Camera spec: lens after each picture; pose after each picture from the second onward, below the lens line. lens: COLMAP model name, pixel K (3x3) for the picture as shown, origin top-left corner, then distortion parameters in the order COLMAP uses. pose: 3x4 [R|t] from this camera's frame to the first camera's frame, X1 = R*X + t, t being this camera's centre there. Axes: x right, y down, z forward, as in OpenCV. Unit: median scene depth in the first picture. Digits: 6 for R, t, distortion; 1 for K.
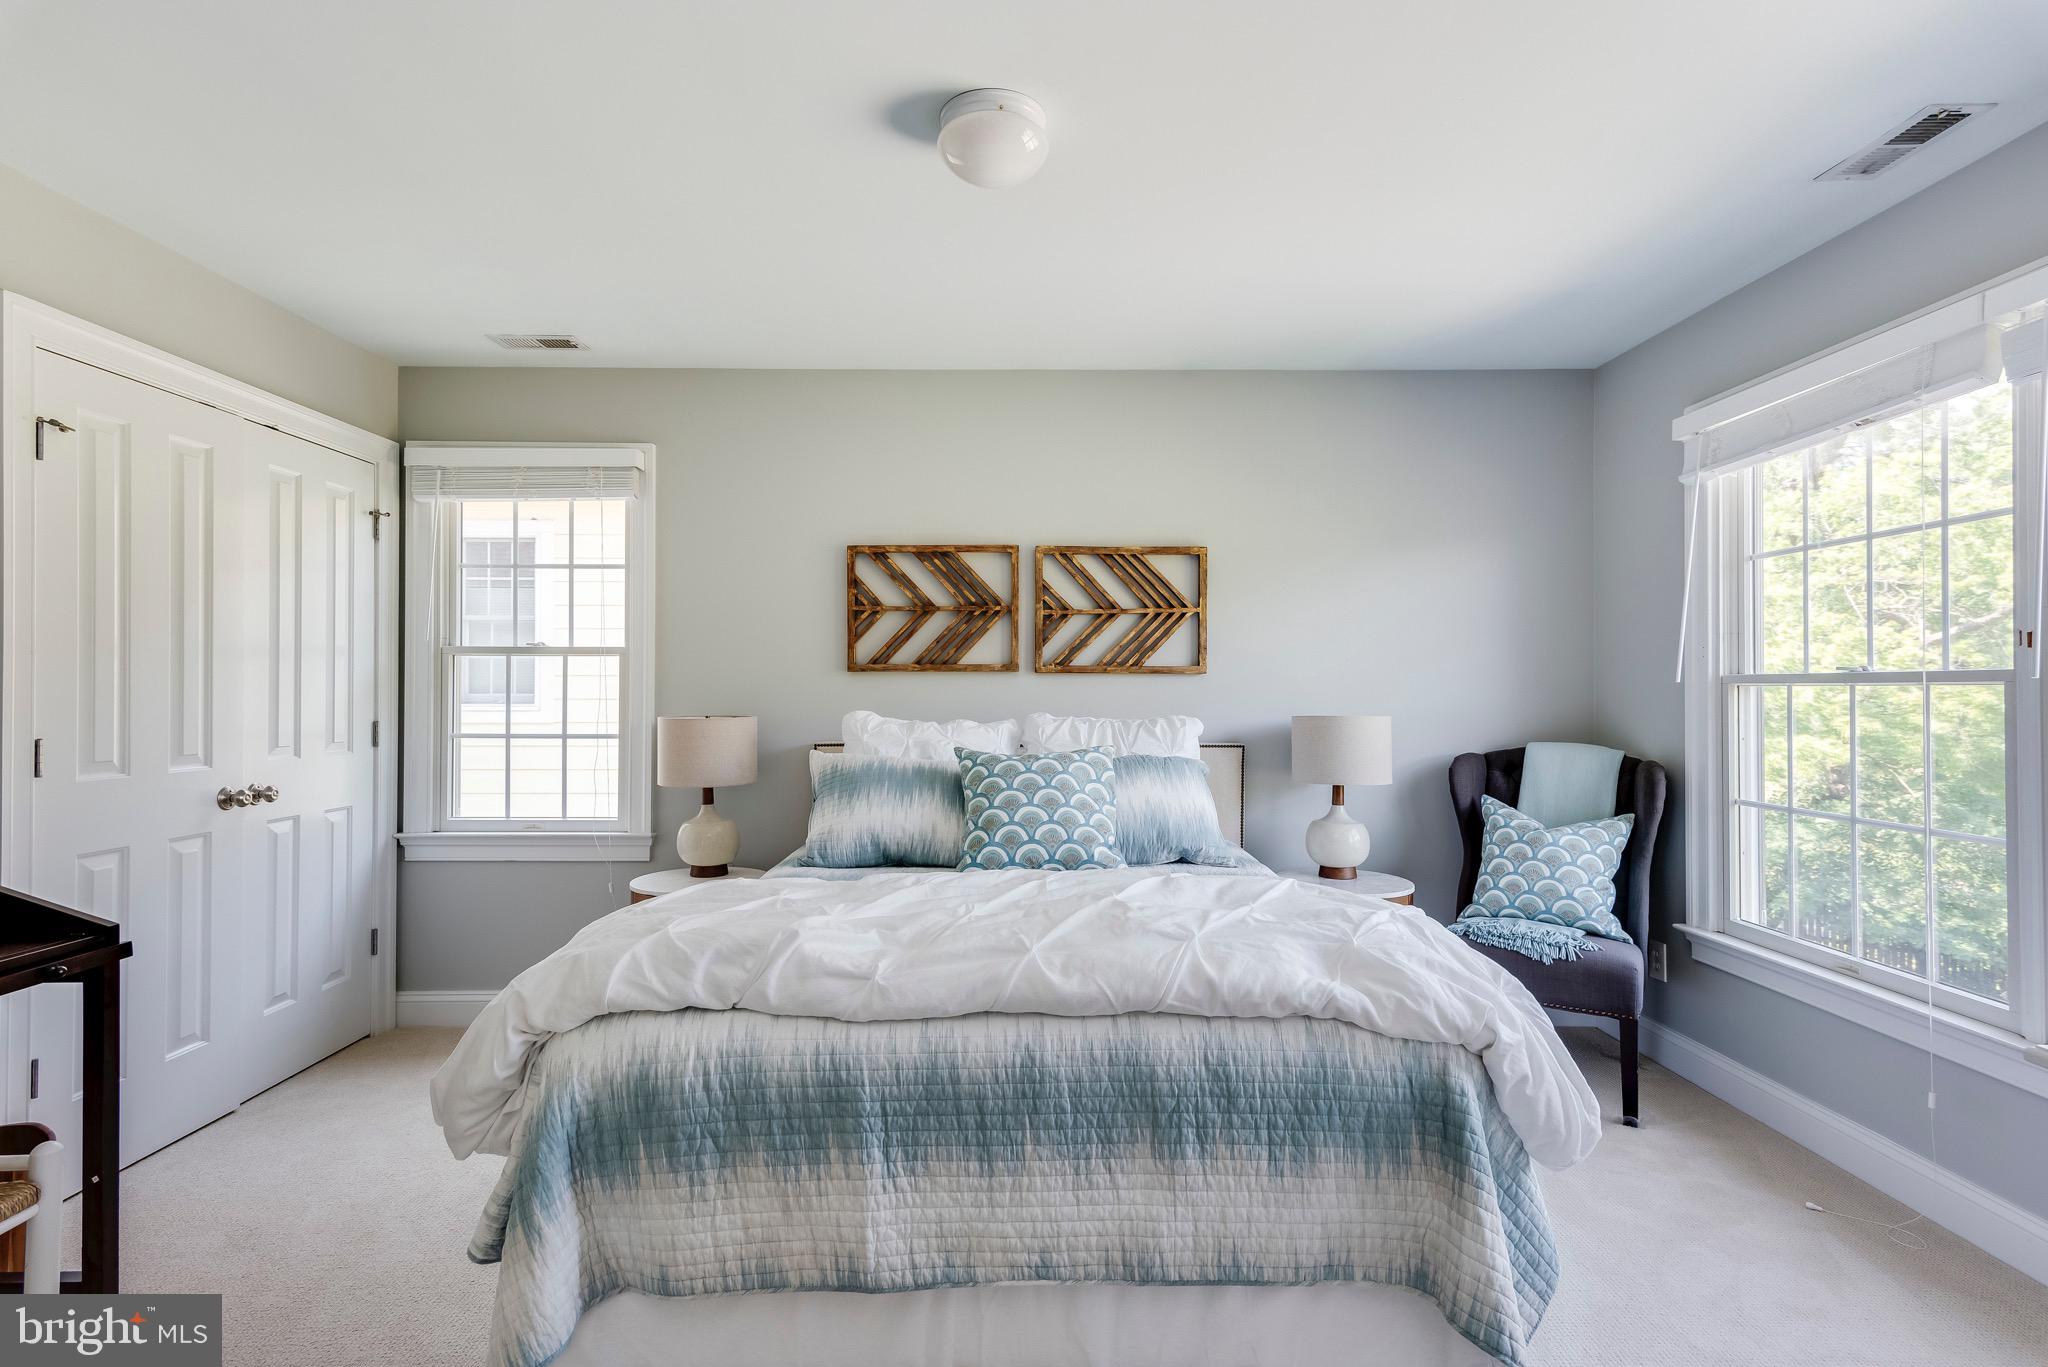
lens RADIAL K [[992.2, 0, 1024.1], [0, 992.2, 679.4], [0, 0, 1]] dist [0.007882, 0.000071]
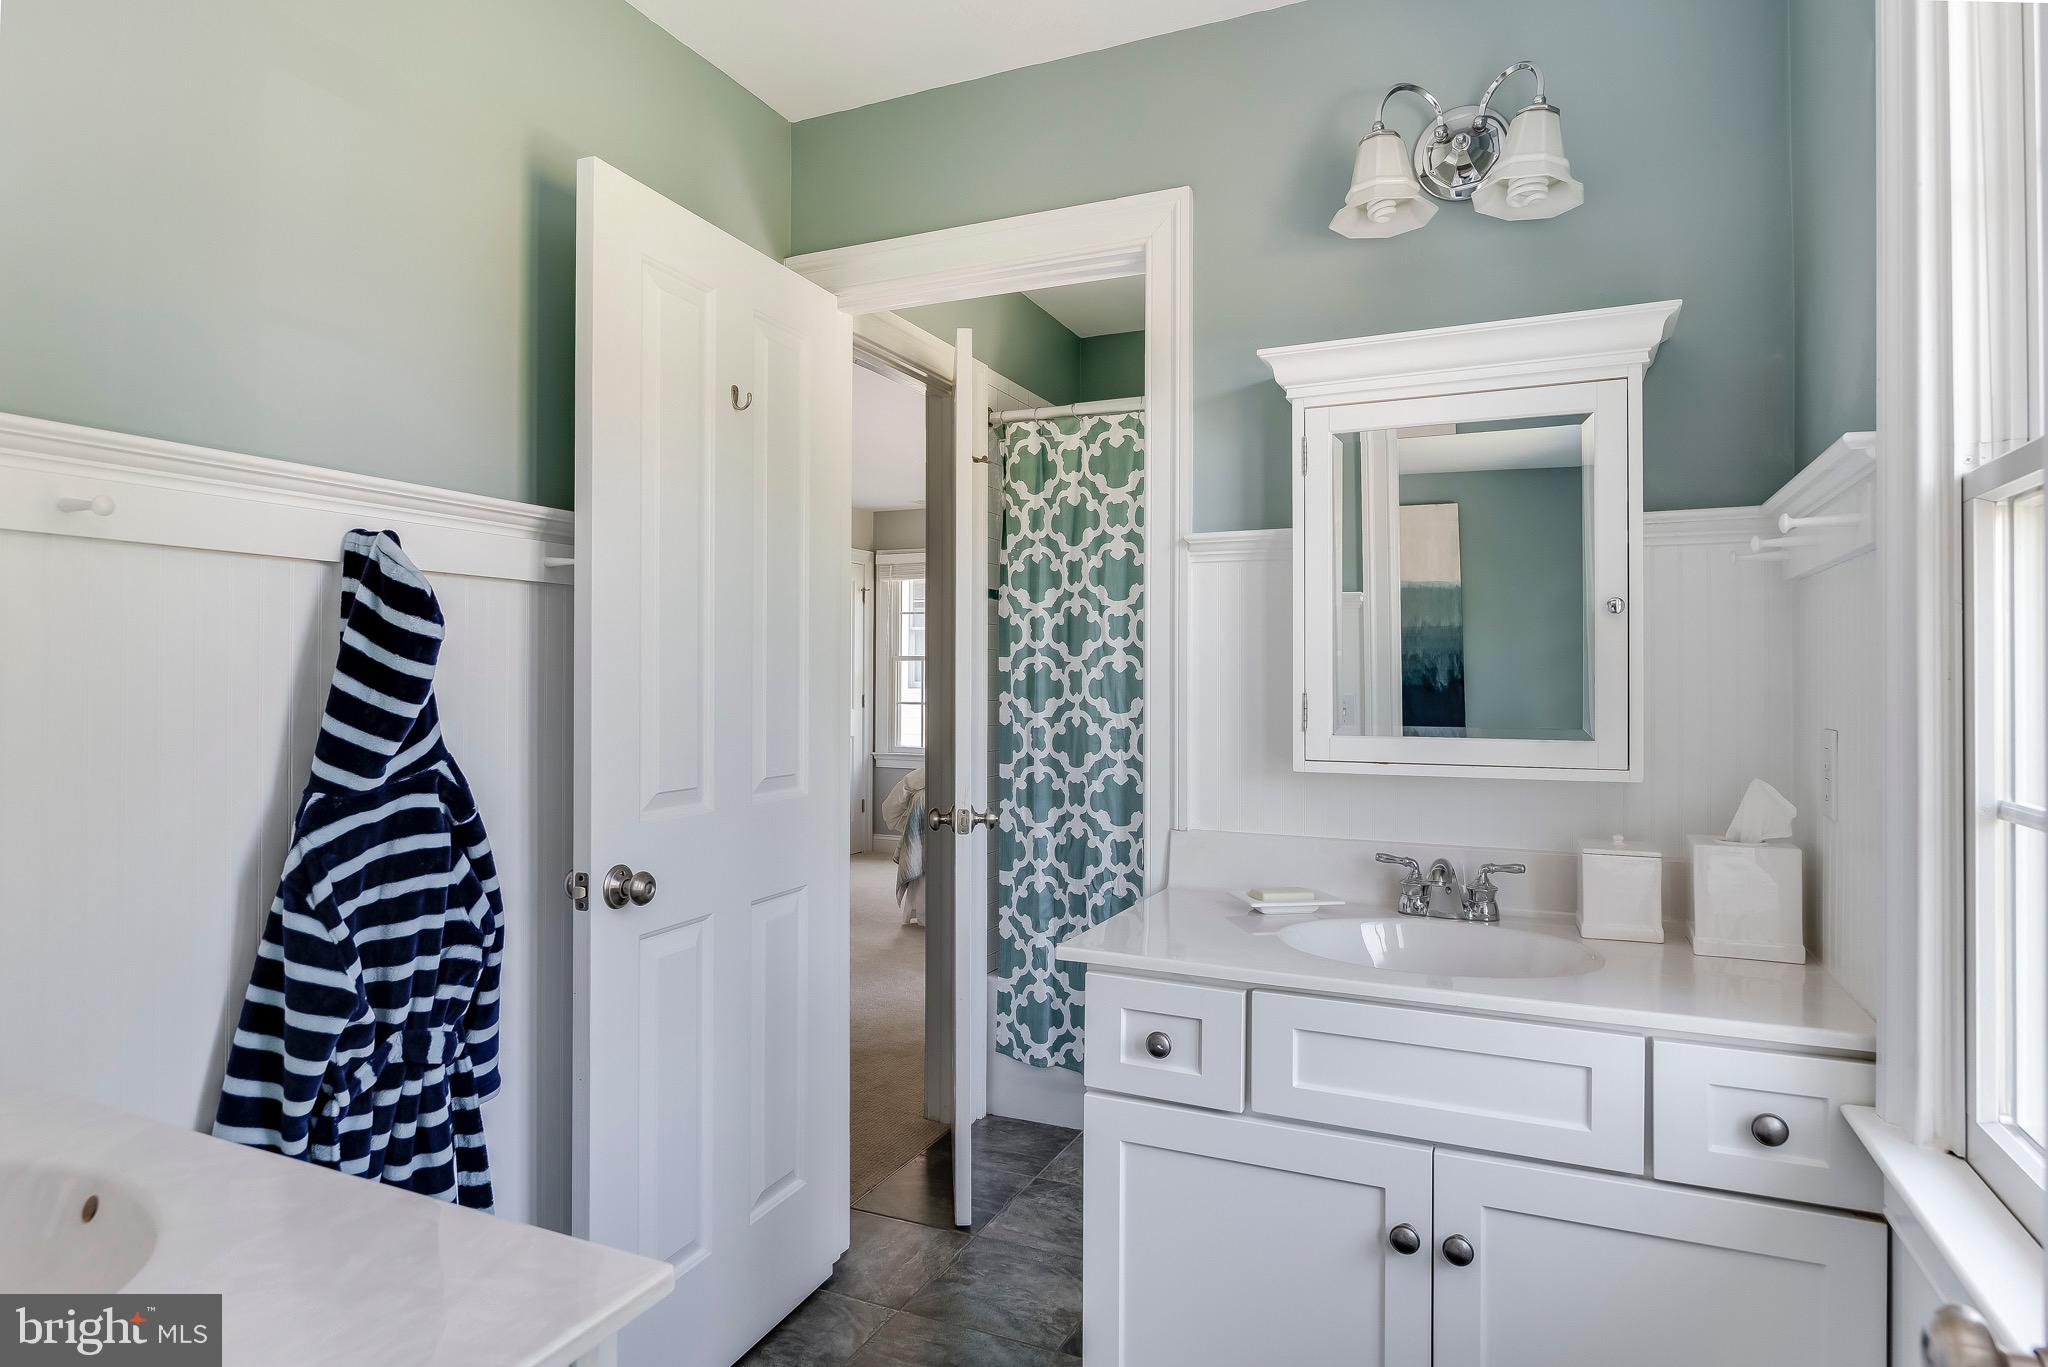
lens RADIAL K [[1102.6, 0, 1020.1], [0, 1102.6, 678.3], [0, 0, 1]] dist [-0.002356, -0.000309]
pose [[0.906853, -0.003224, -0.421435, 0.551406], [0.000630, 0.999980, -0.006294, 0.024185], [0.421447, 0.005442, 0.906837, -0.851385]]
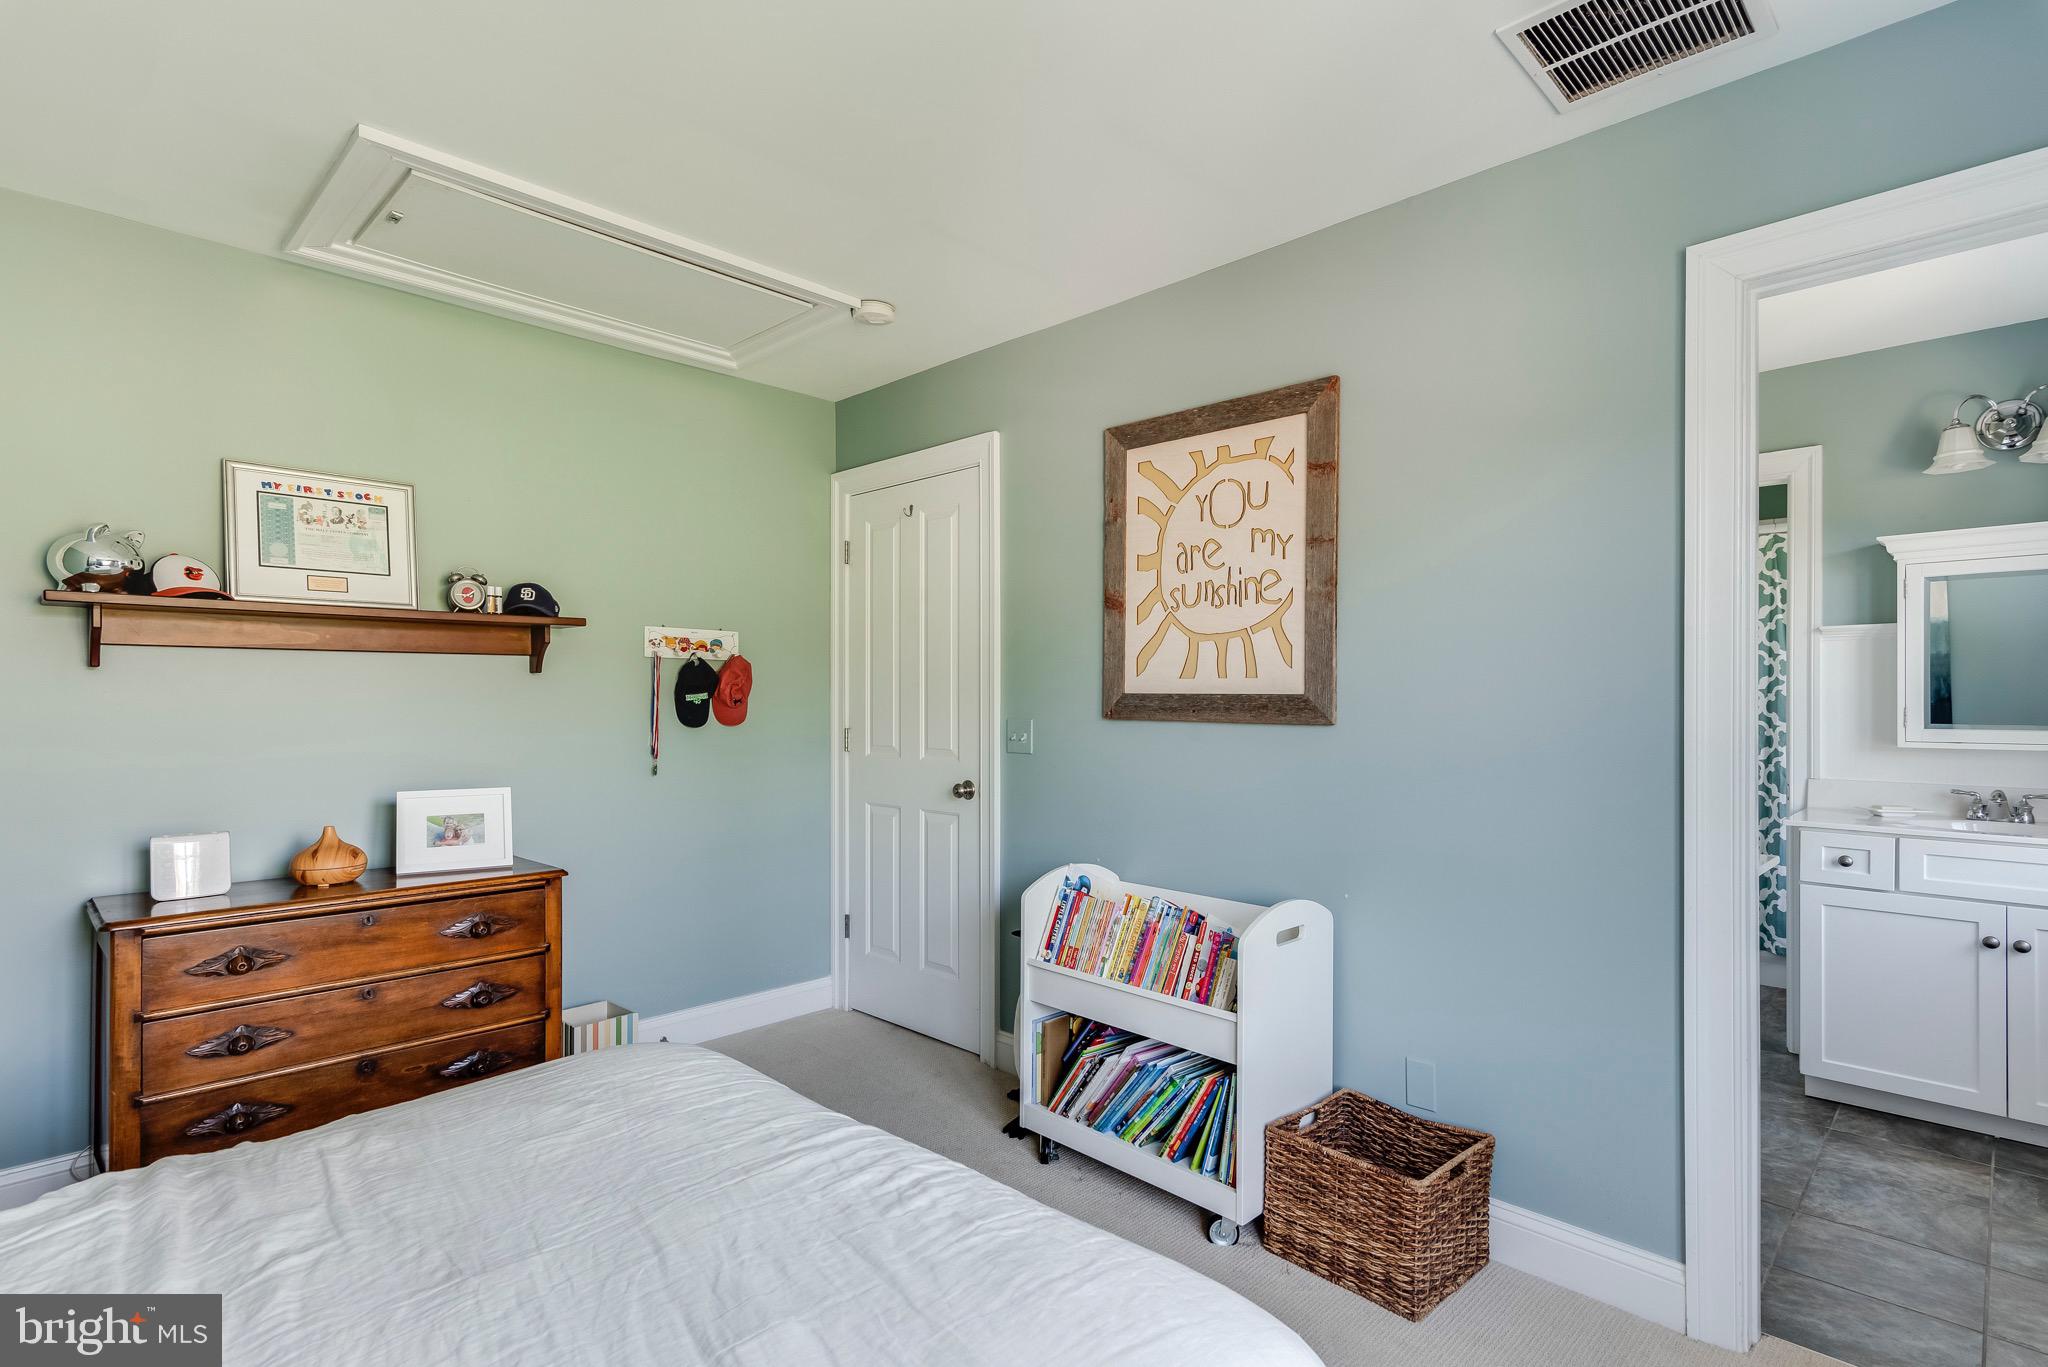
lens RADIAL K [[992.2, 0, 1032.7], [0, 992.2, 699.2], [0, 0, 1]] dist [0.007882, 0.000071]
pose [[0.715036, -0.003167, -0.699081, 0.481115], [-0.000135, 0.999989, -0.004669, 0.027628], [0.699088, 0.003433, 0.715028, -2.555516]]
